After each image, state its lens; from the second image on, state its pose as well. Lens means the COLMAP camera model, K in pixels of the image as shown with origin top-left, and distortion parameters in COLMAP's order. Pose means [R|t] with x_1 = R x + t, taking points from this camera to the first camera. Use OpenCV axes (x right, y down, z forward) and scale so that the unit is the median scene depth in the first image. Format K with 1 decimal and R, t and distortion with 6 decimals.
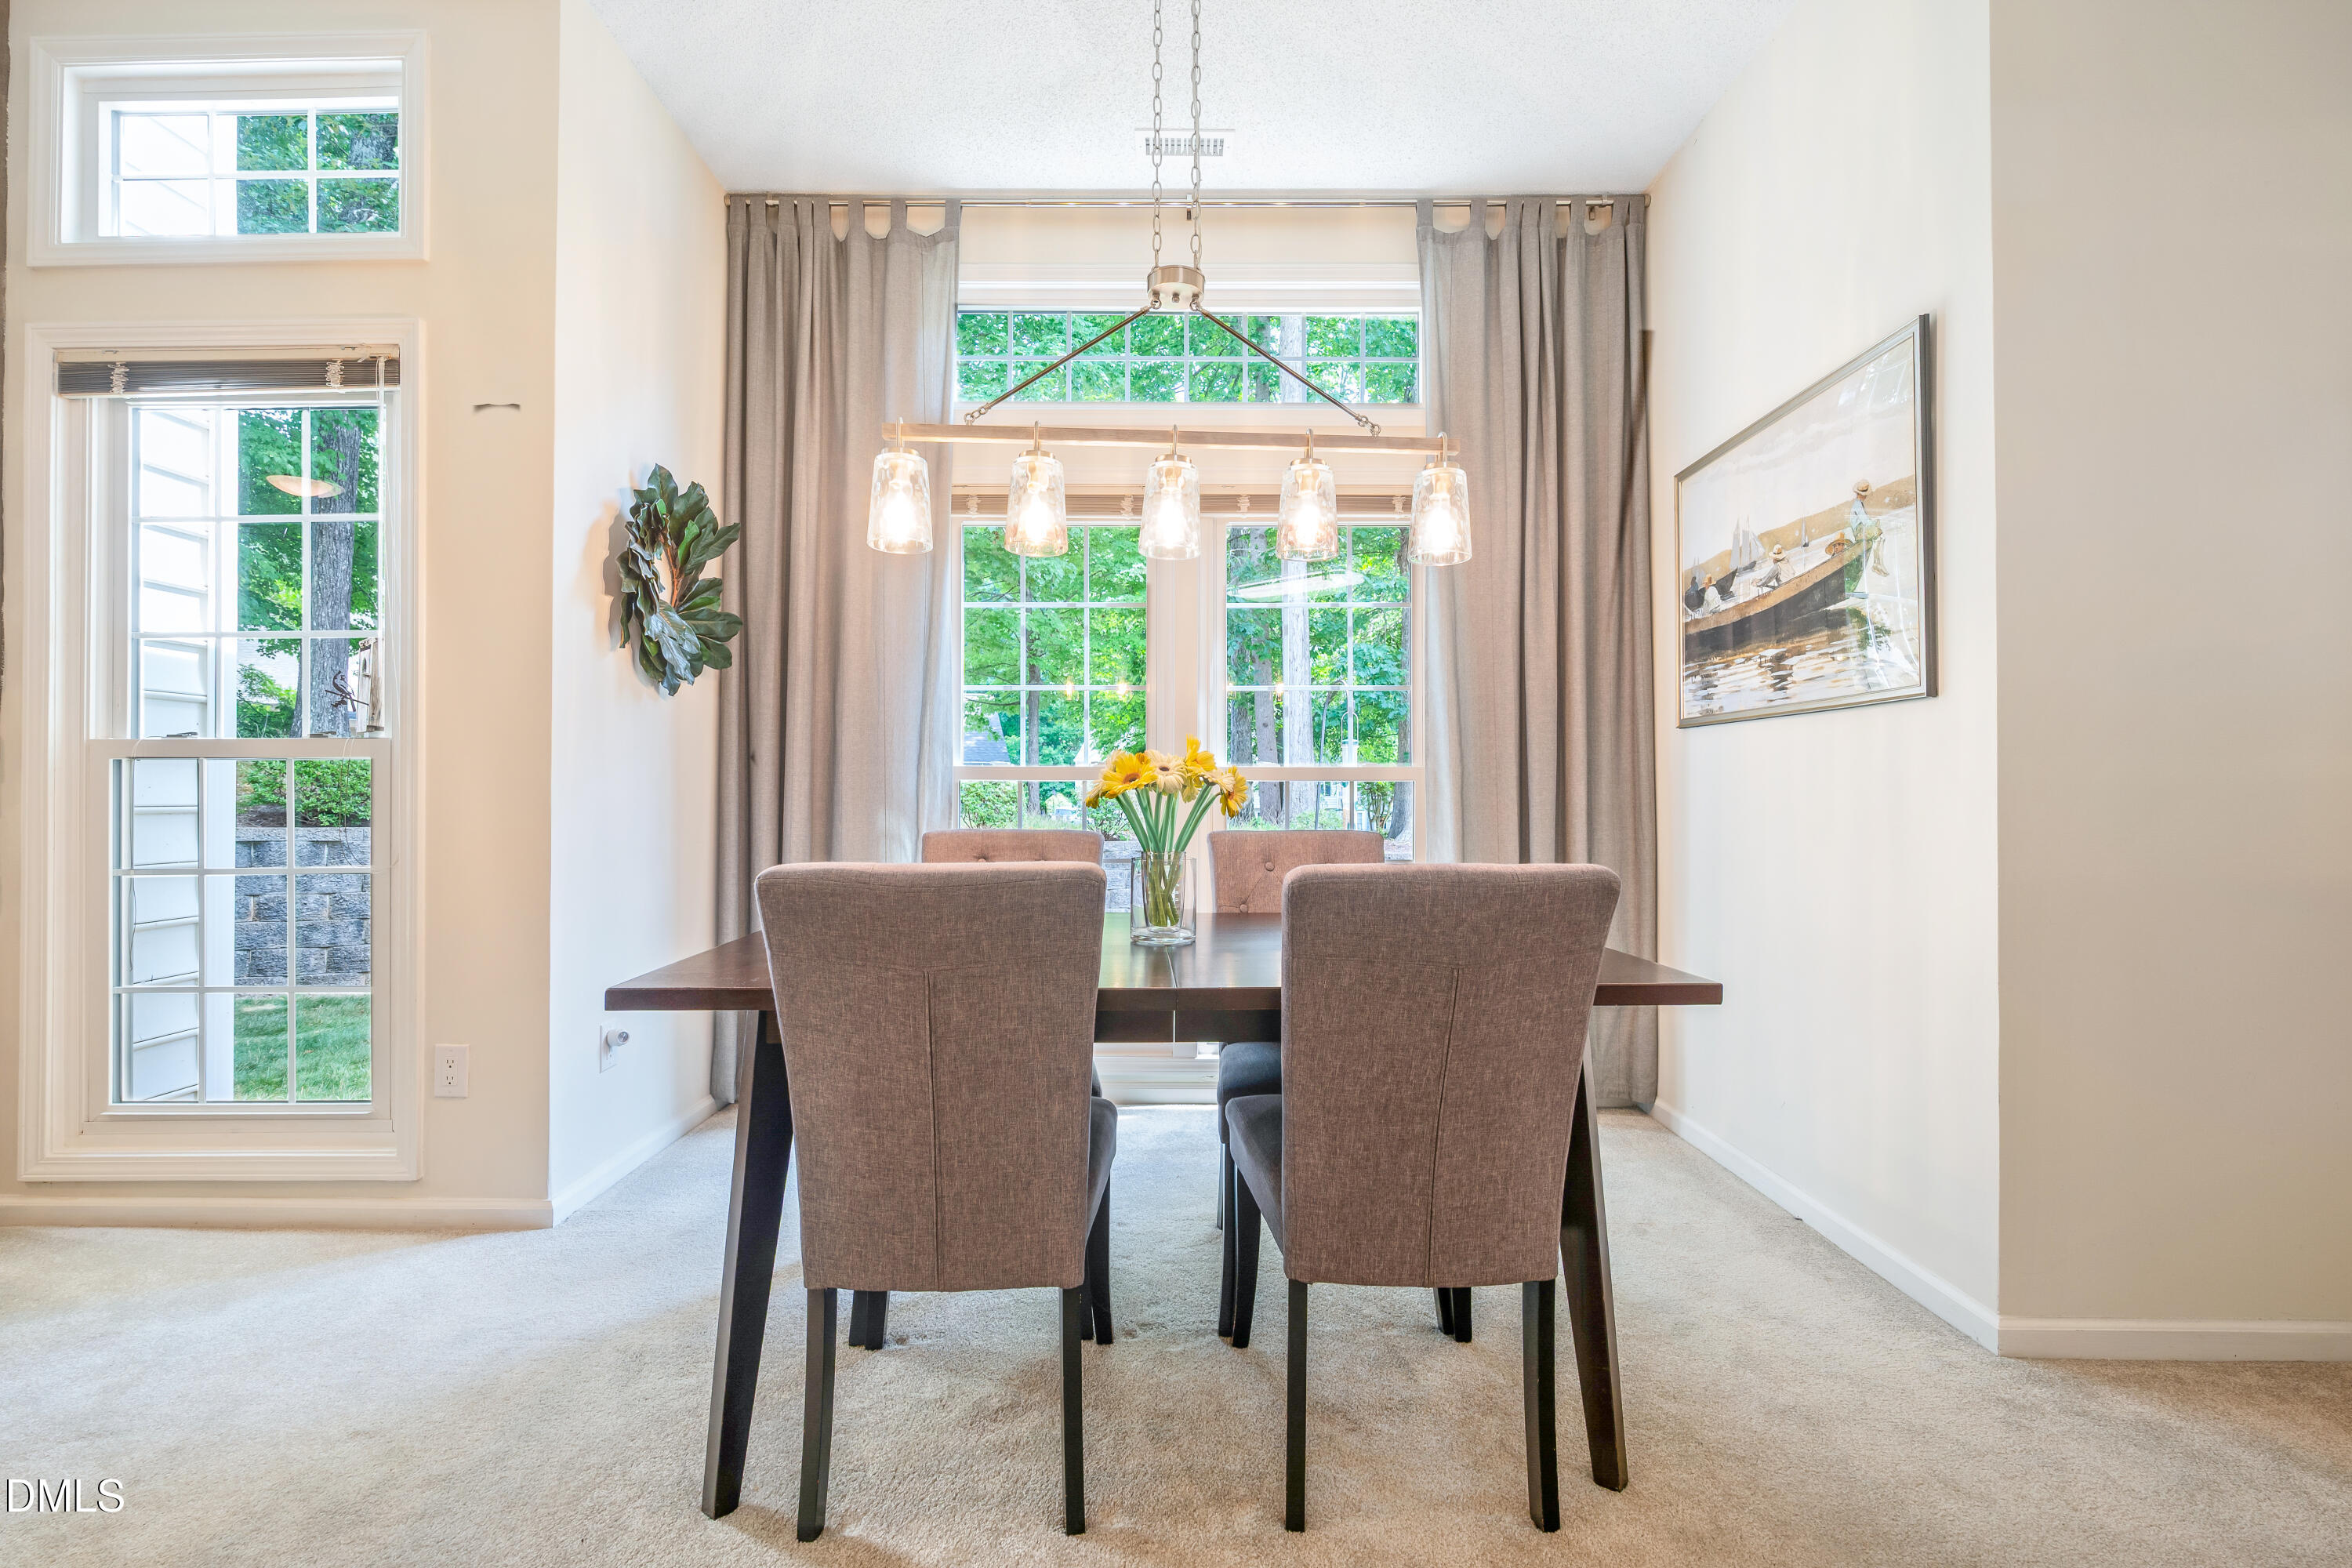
lens RADIAL K [[1003.3, 0, 1173.1], [0, 1003.3, 788.9], [0, 0, 1]] dist [-0.002714, -0.000066]
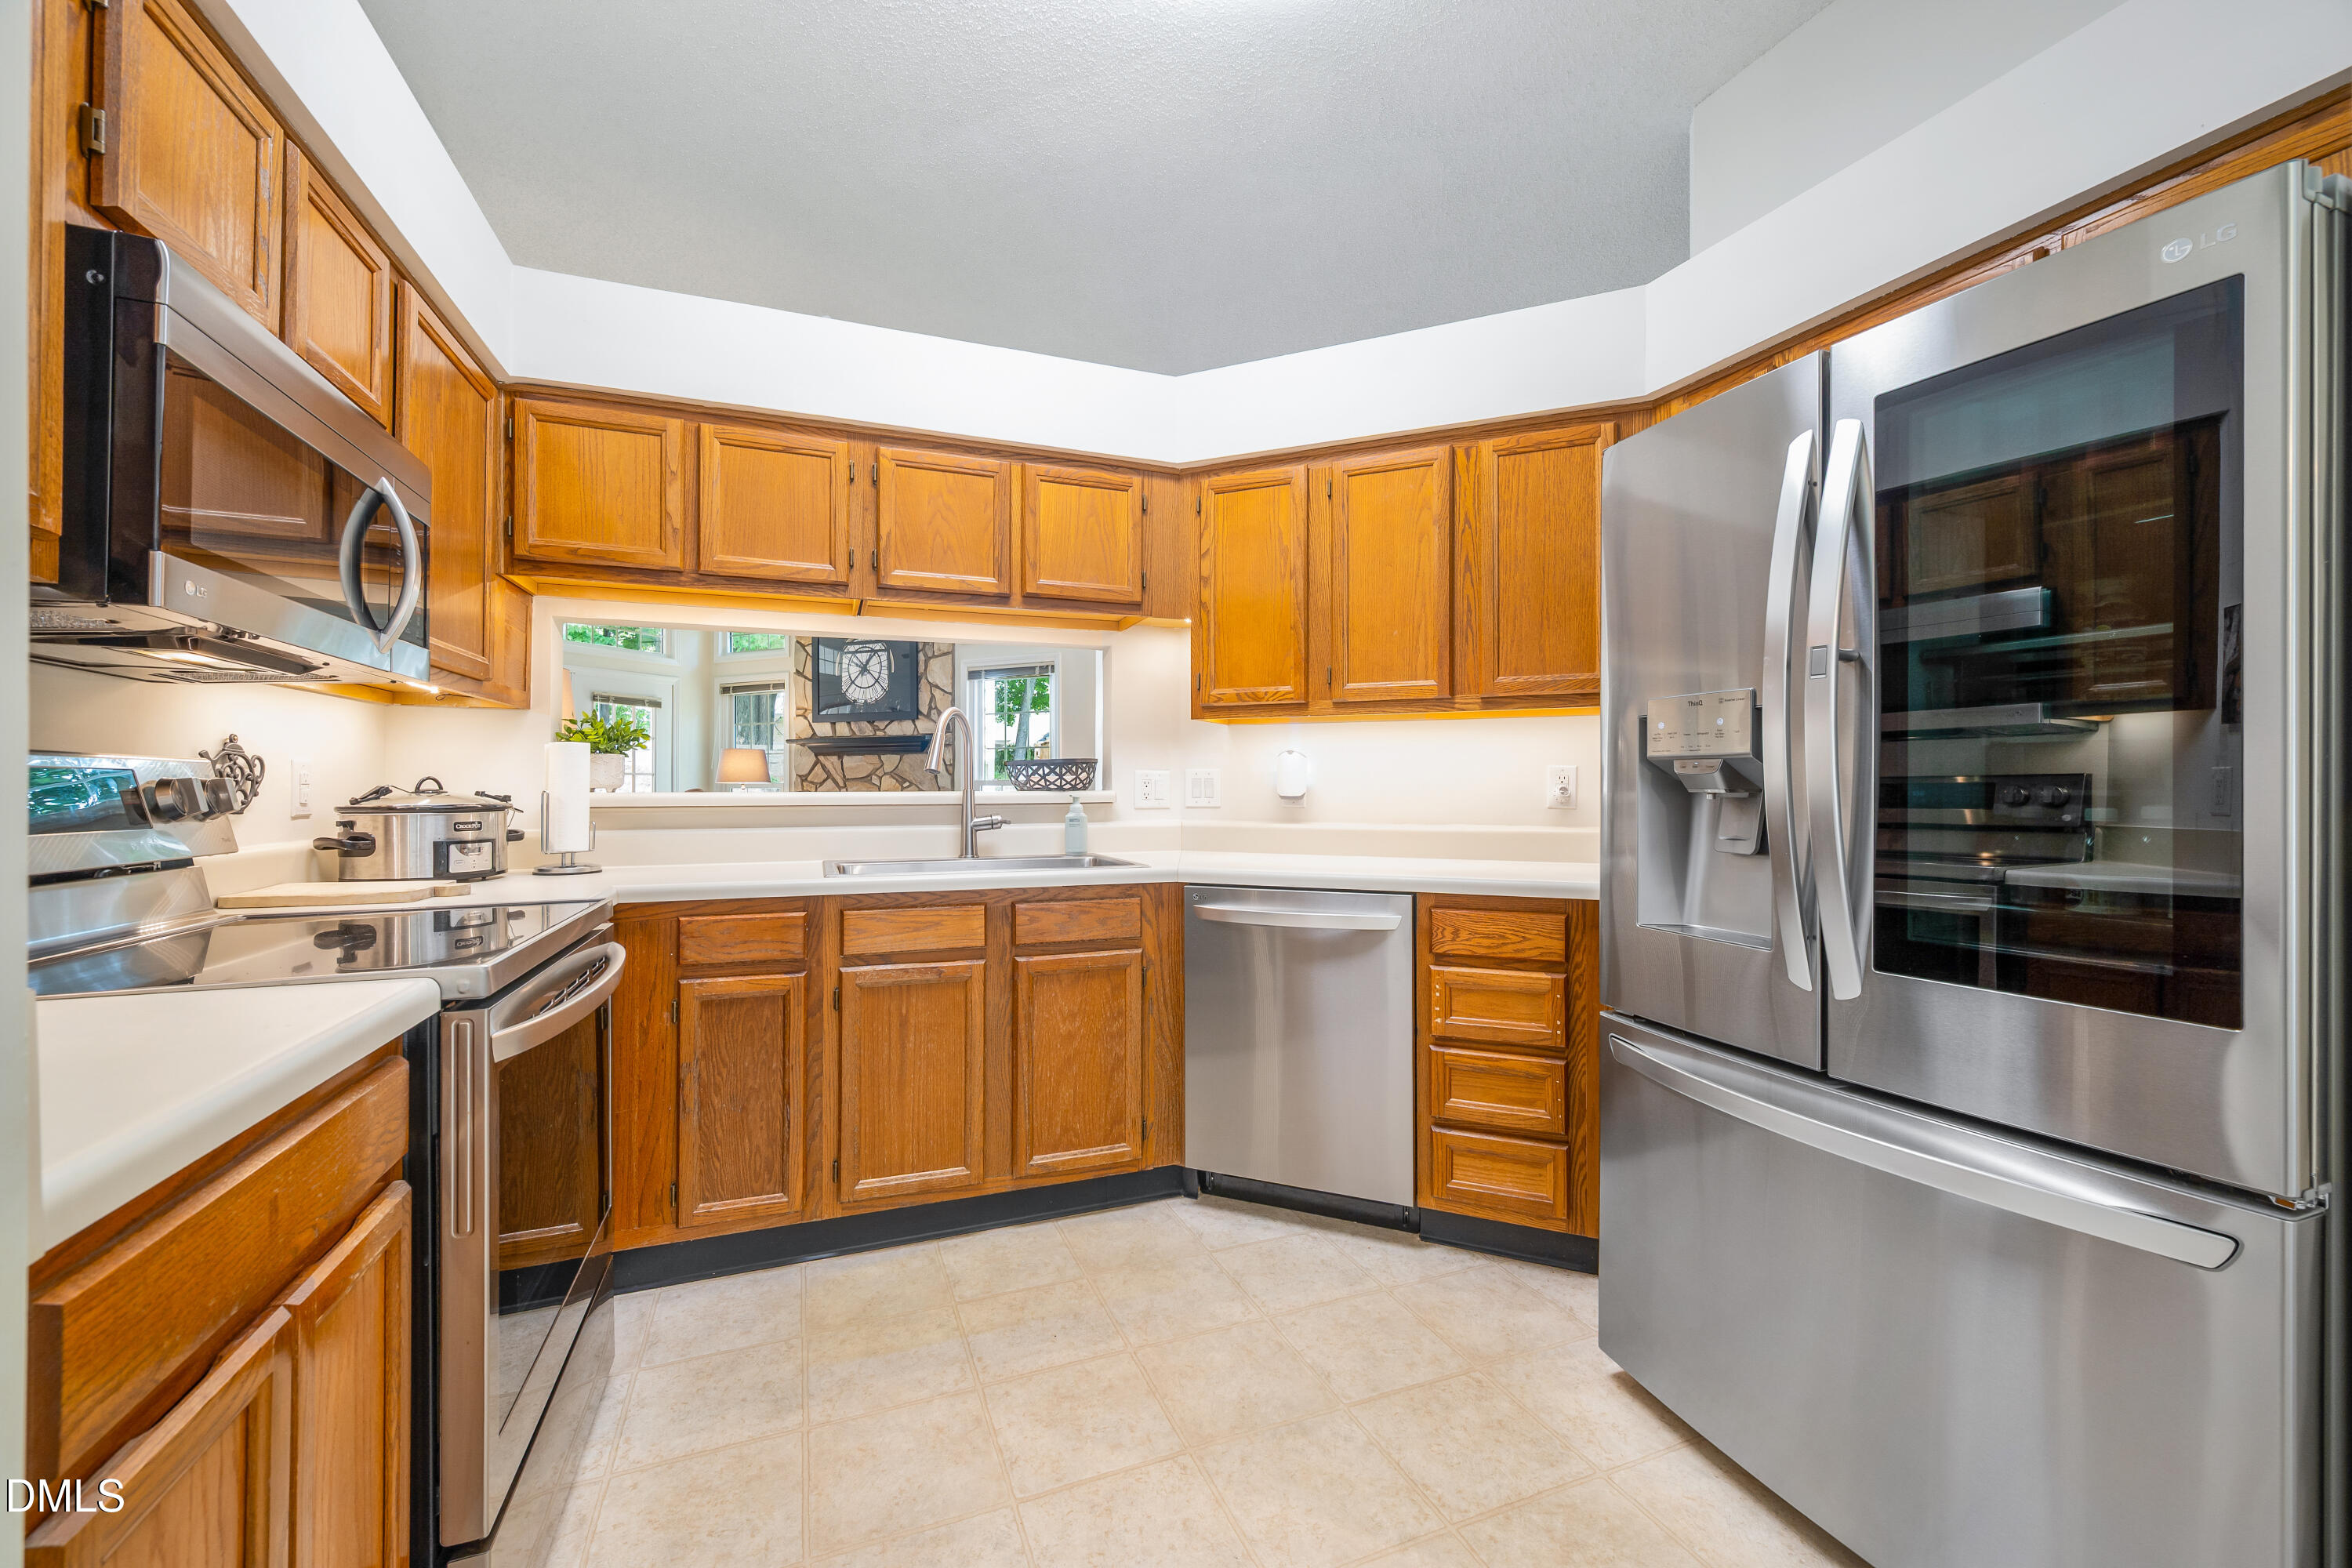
lens RADIAL K [[939.3, 0, 1175.6], [0, 939.3, 782.3], [0, 0, 1]] dist [0.001455, -0.000172]
pose [[0.920047, -0.001624, -0.391805, 0.781094], [0.002279, 0.999997, 0.001207, -0.041149], [0.391802, -0.002004, 0.920047, -1.632174]]
